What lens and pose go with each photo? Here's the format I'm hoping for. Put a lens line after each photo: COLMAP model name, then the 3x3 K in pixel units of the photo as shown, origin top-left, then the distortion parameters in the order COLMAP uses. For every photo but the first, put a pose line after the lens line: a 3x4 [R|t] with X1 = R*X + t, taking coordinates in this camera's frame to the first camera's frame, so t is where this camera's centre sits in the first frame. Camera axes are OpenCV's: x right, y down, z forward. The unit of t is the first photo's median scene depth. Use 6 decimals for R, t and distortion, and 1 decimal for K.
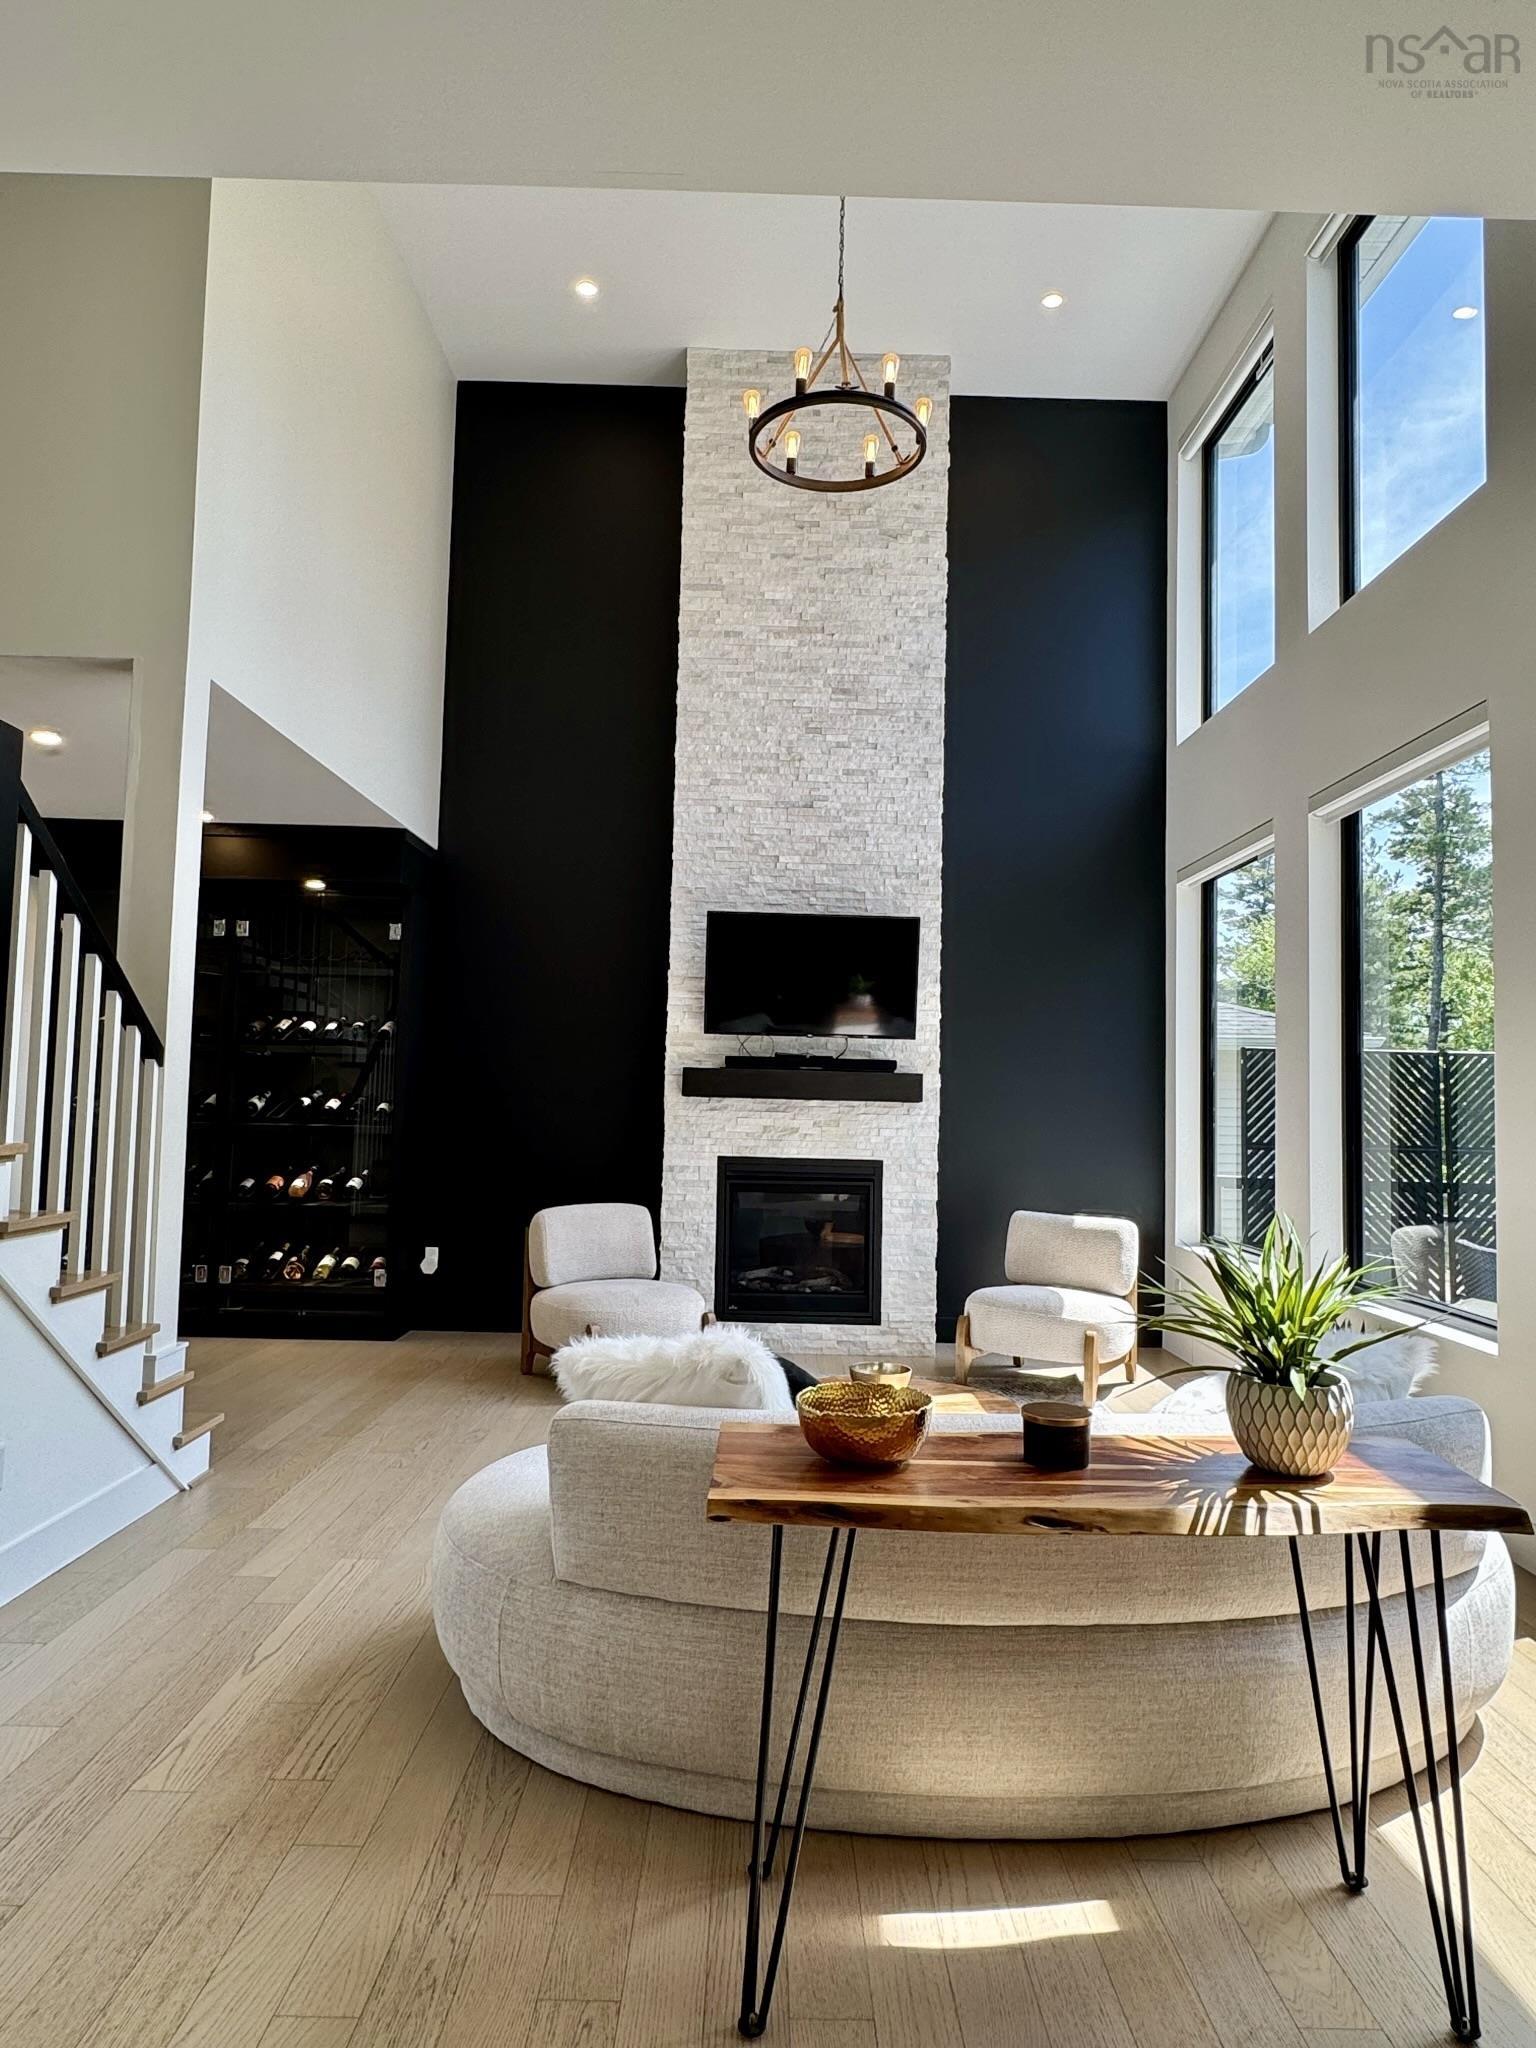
lens RADIAL K [[1259.6, 0, 766.2], [0, 1259.6, 1020.6], [0, 0, 1]] dist [-0.002981, -0.001509]
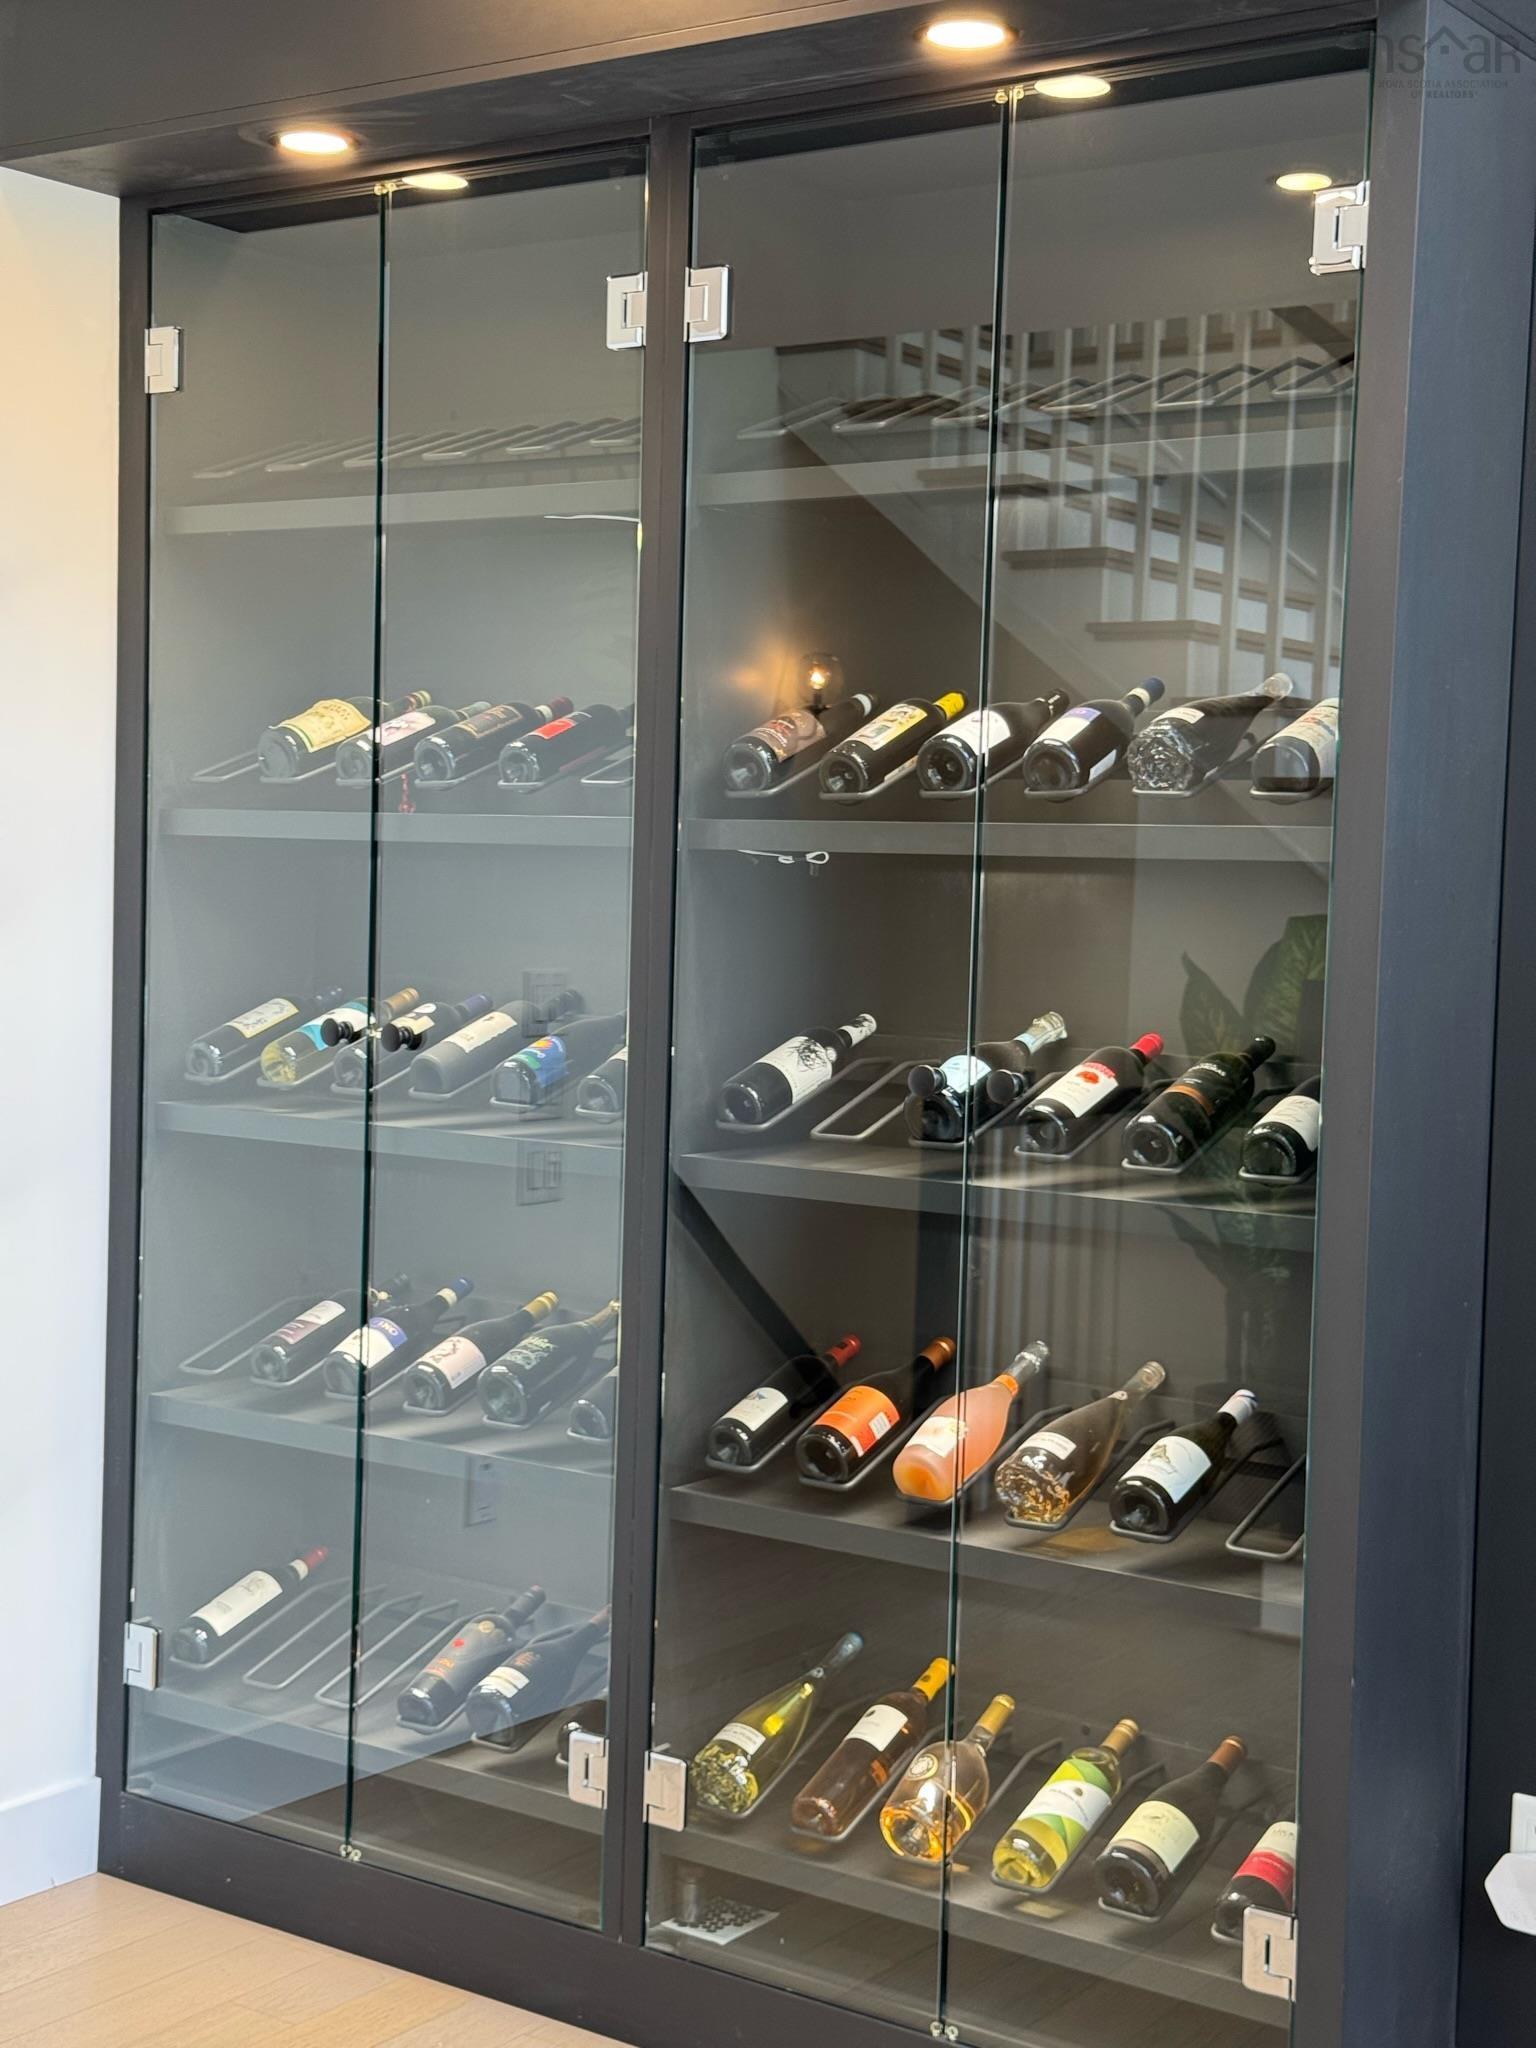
lens RADIAL K [[2830.2, 0, 771.3], [0, 2830.2, 1026.3], [0, 0, 1]] dist [0.122268, 0.000000]
pose [[0.817712, 0.033312, -0.574663, -0.108128], [0.027422, 0.994936, 0.096694, 0.006686], [0.574974, -0.094827, 0.812658, 0.579879]]
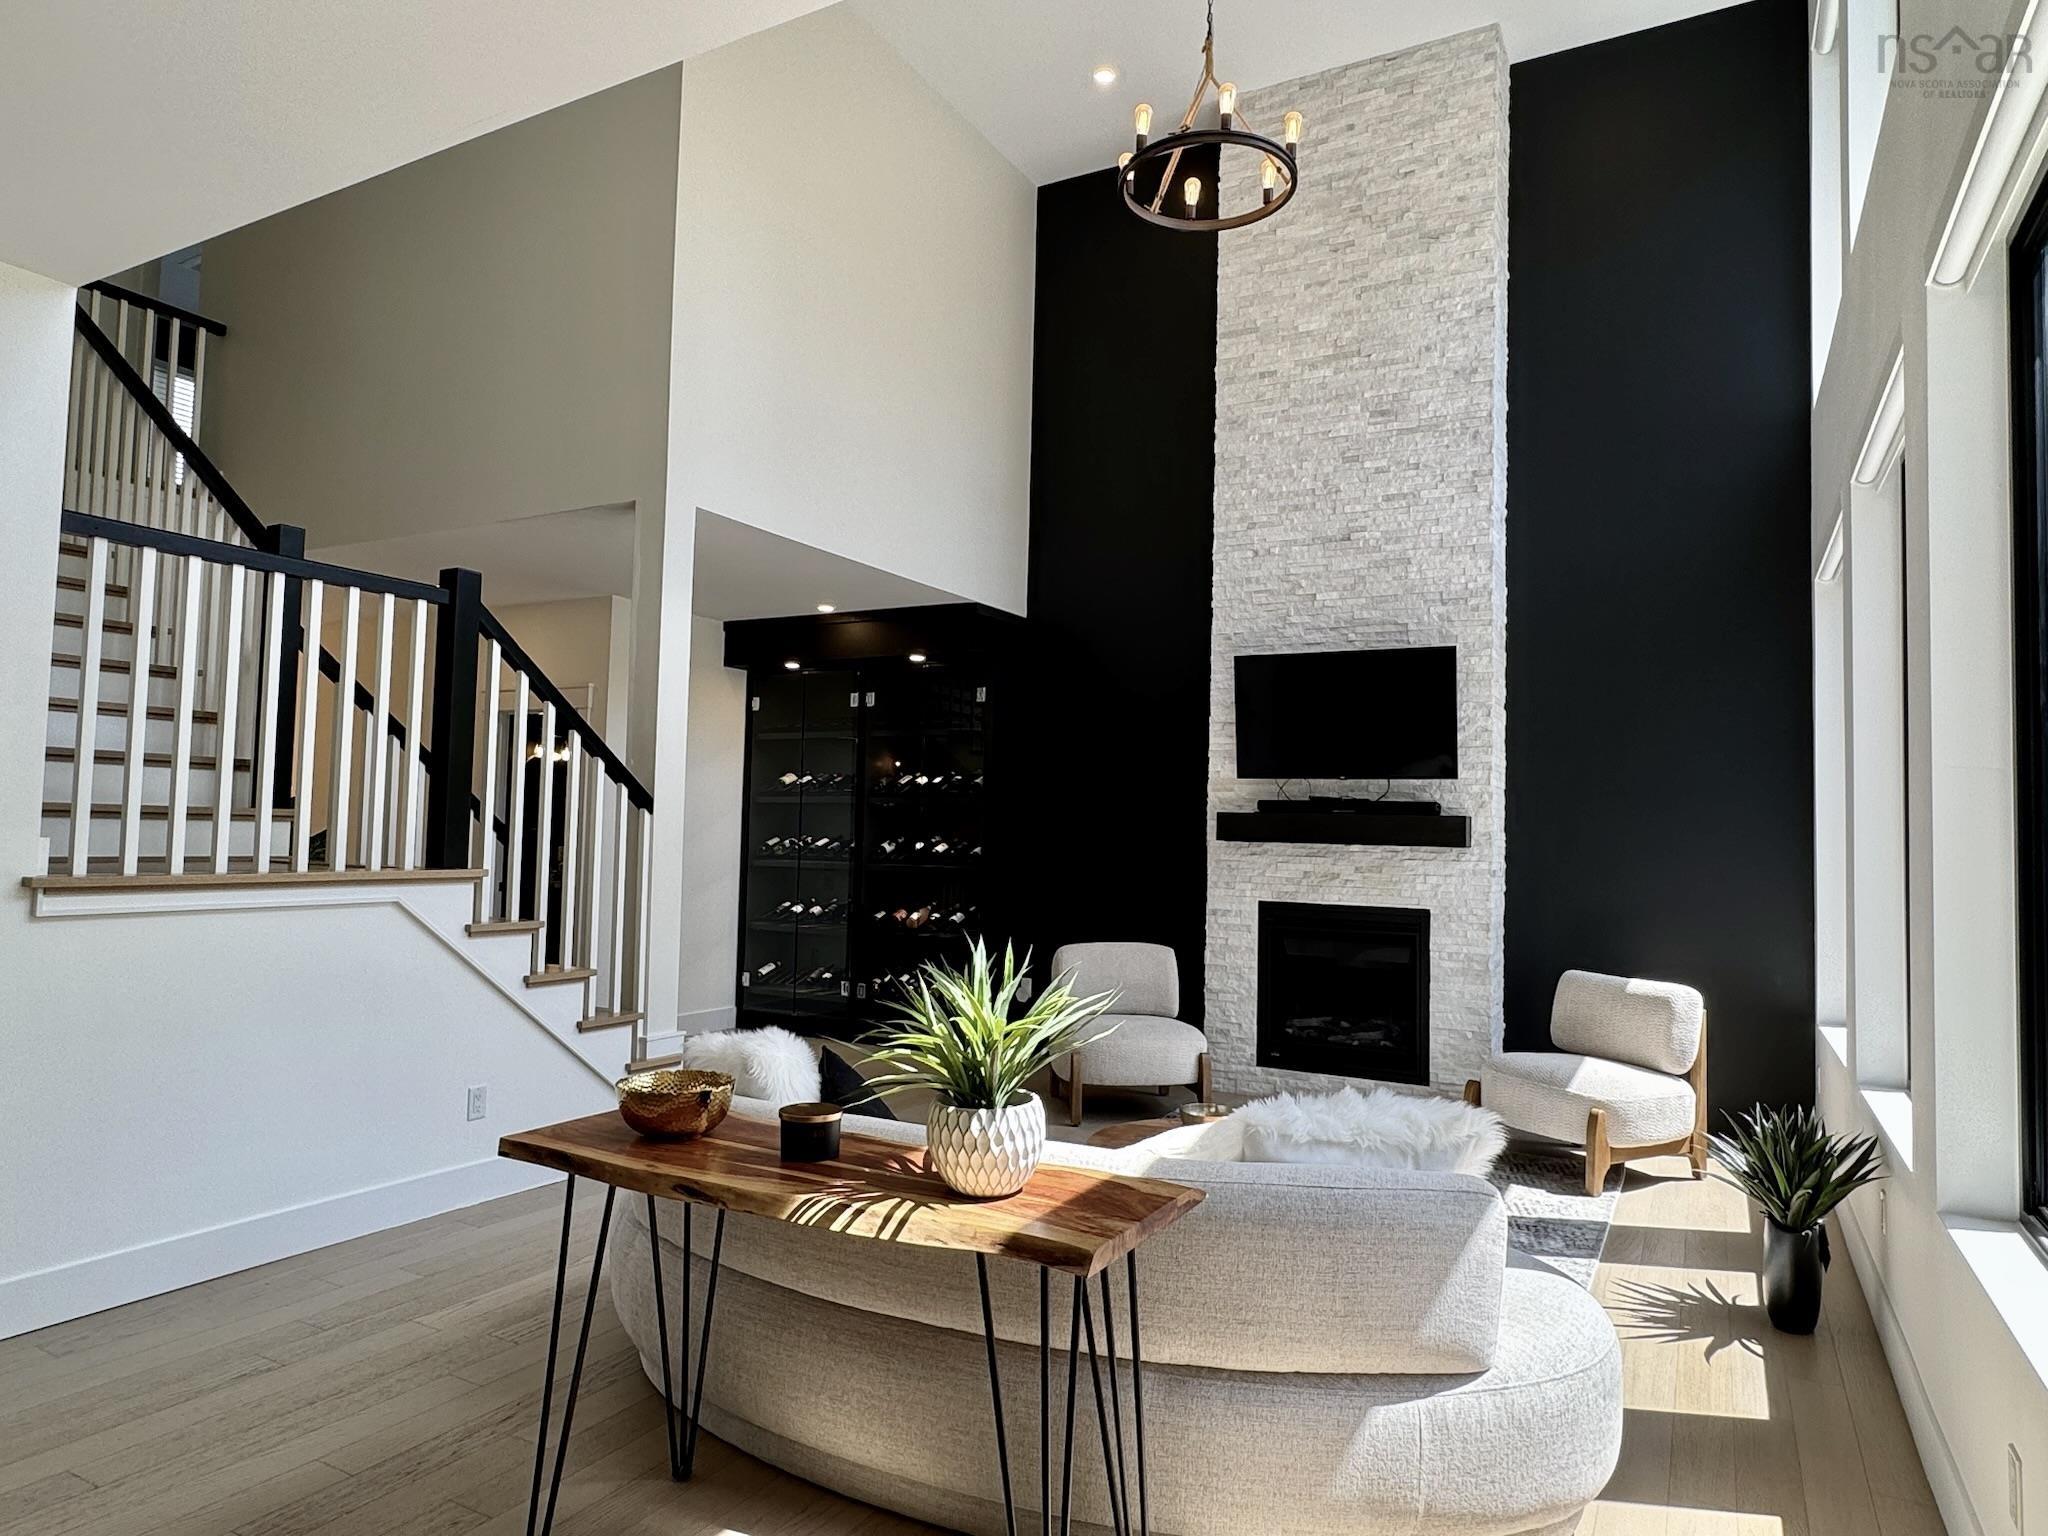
lens RADIAL K [[1259.6, 0, 1009.4], [0, 1259.6, 772.8], [0, 0, 1]] dist [-0.002981, -0.001509]
pose [[0.867348, -0.027292, -0.496953, 0.284335], [0.027545, 0.999597, -0.006821, 0.007611], [0.496939, -0.007773, 0.867751, 0.037770]]
